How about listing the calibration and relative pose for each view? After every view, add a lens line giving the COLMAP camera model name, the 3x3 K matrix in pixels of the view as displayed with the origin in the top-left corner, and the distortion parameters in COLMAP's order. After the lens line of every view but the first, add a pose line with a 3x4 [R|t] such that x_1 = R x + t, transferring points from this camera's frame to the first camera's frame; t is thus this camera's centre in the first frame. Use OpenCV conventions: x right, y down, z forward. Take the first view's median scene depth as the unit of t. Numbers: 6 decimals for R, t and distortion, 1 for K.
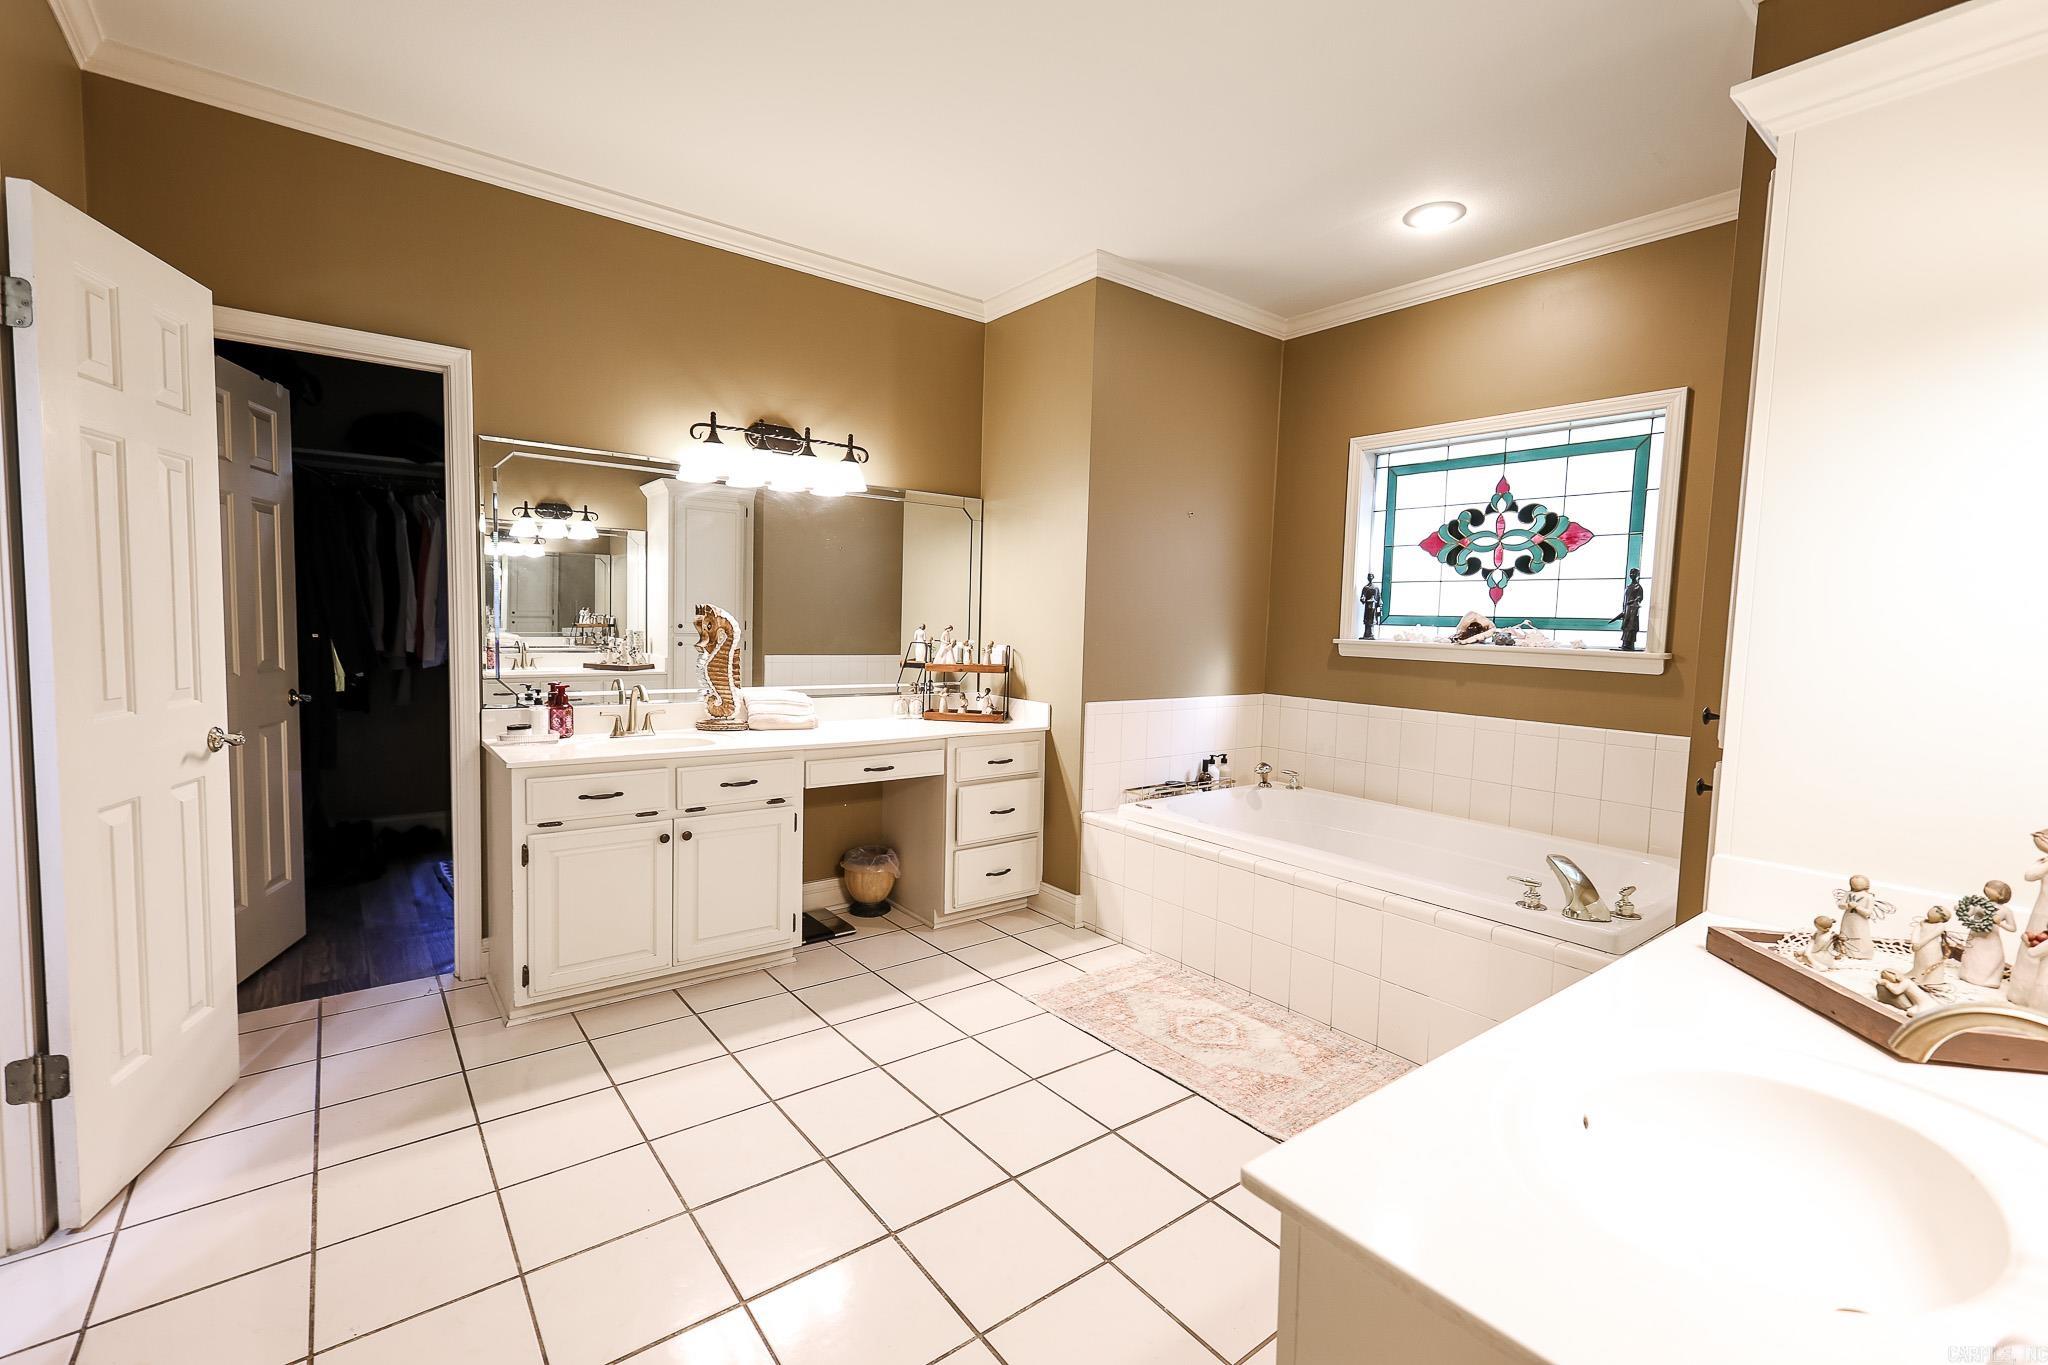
lens RADIAL K [[891.1, 0, 1078.5], [0, 891.1, 682.1], [0, 0, 1]] dist [-0.003505, 0.000500]
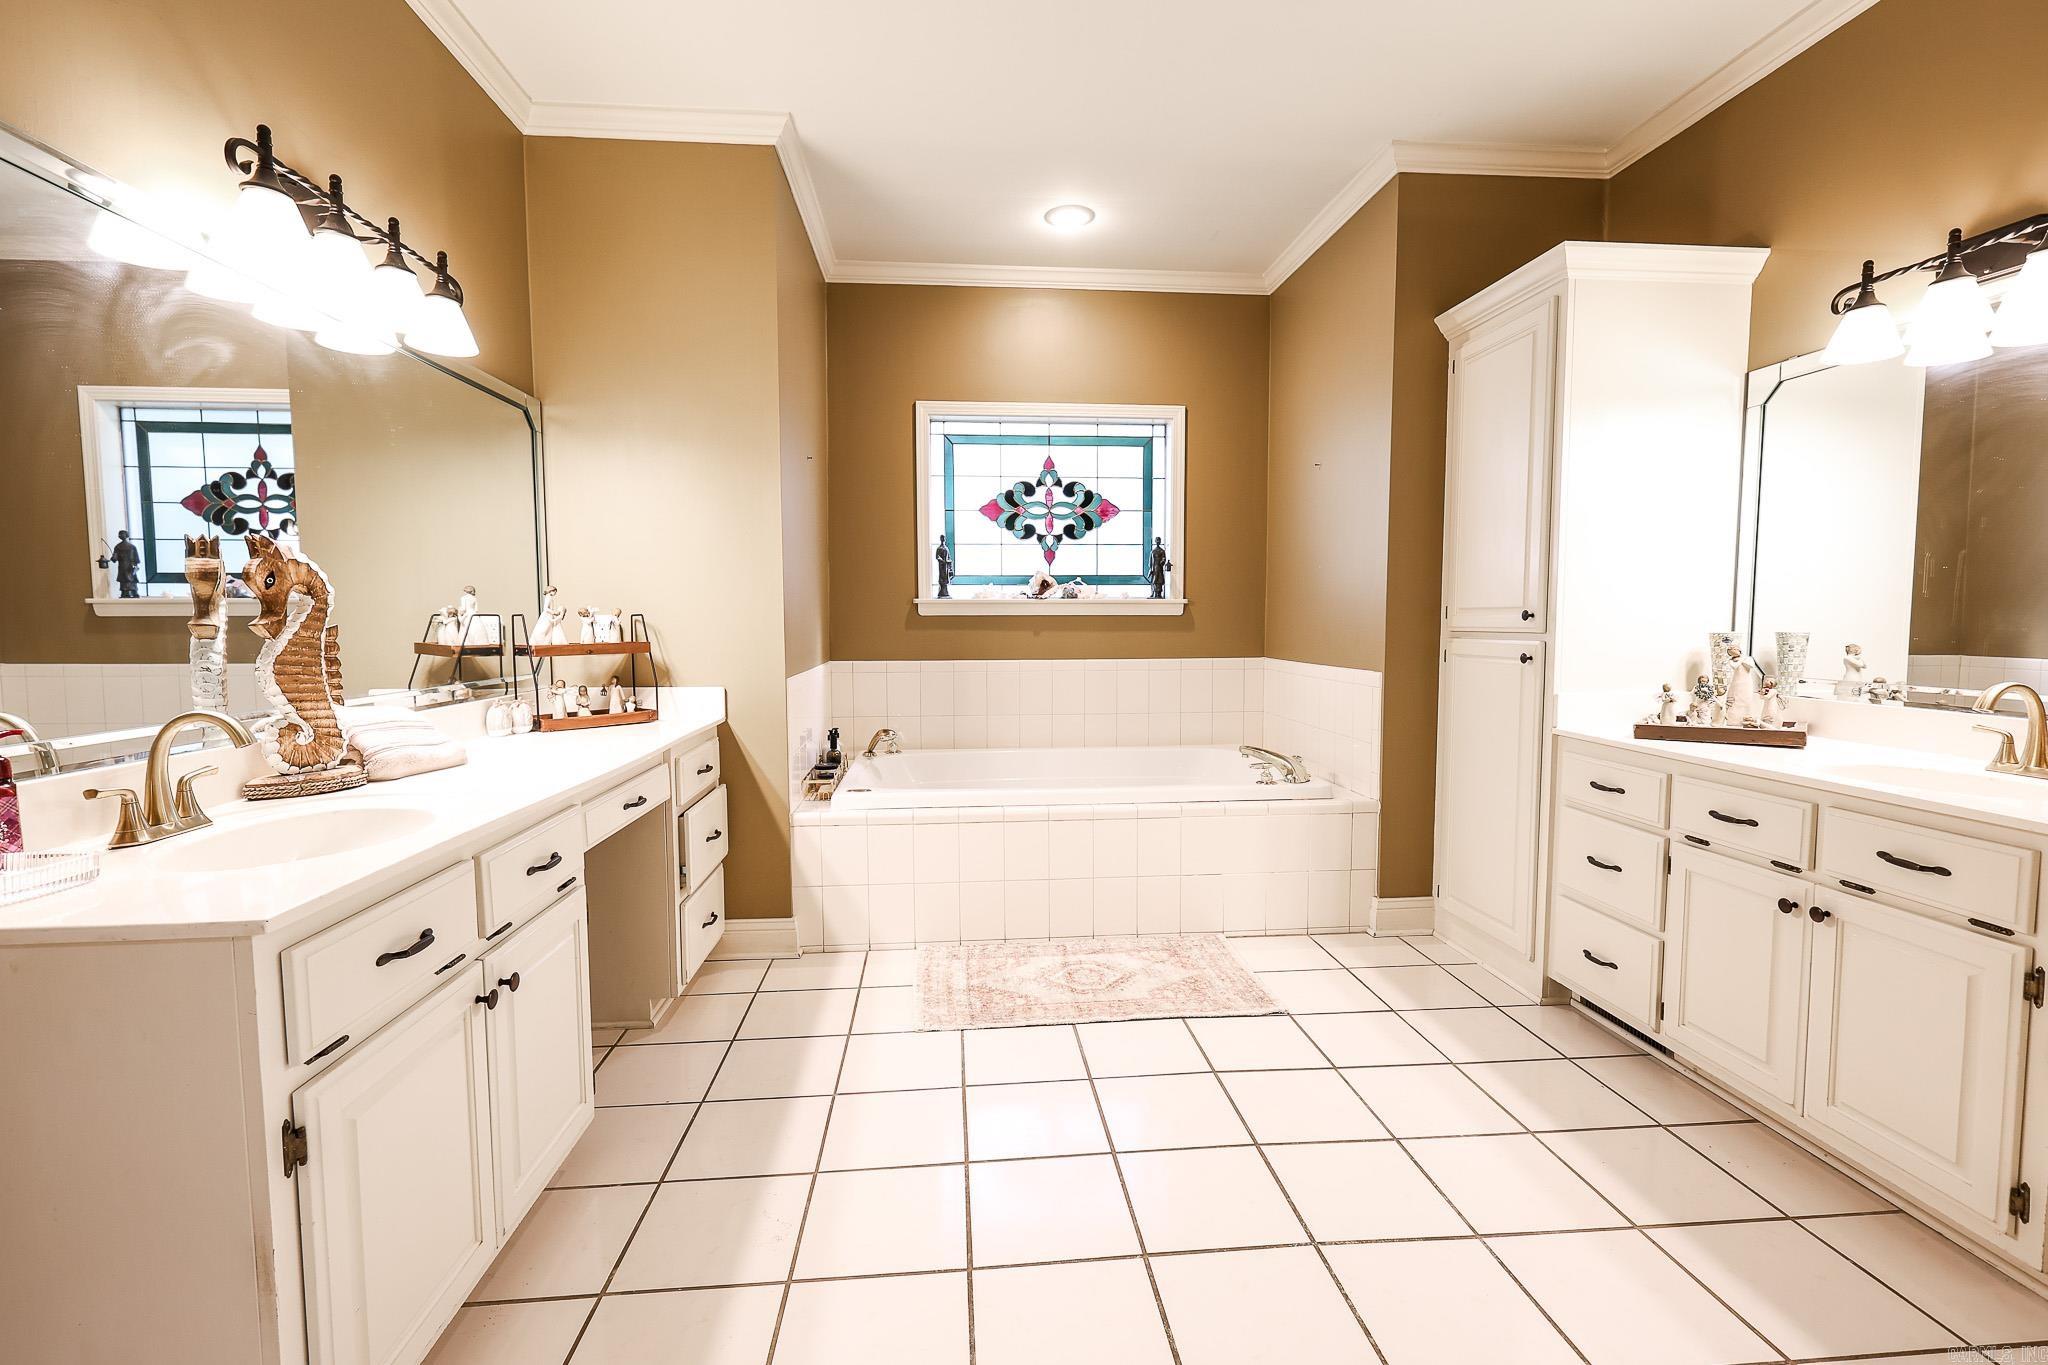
lens RADIAL K [[891.1, 0, 1030.4], [0, 891.1, 680.5], [0, 0, 1]] dist [-0.003505, 0.000500]
pose [[0.563367, -0.091359, 0.821140, -0.536849], [0.078104, 0.995306, 0.057151, -0.004569], [-0.822507, 0.031938, 0.567858, 0.364567]]
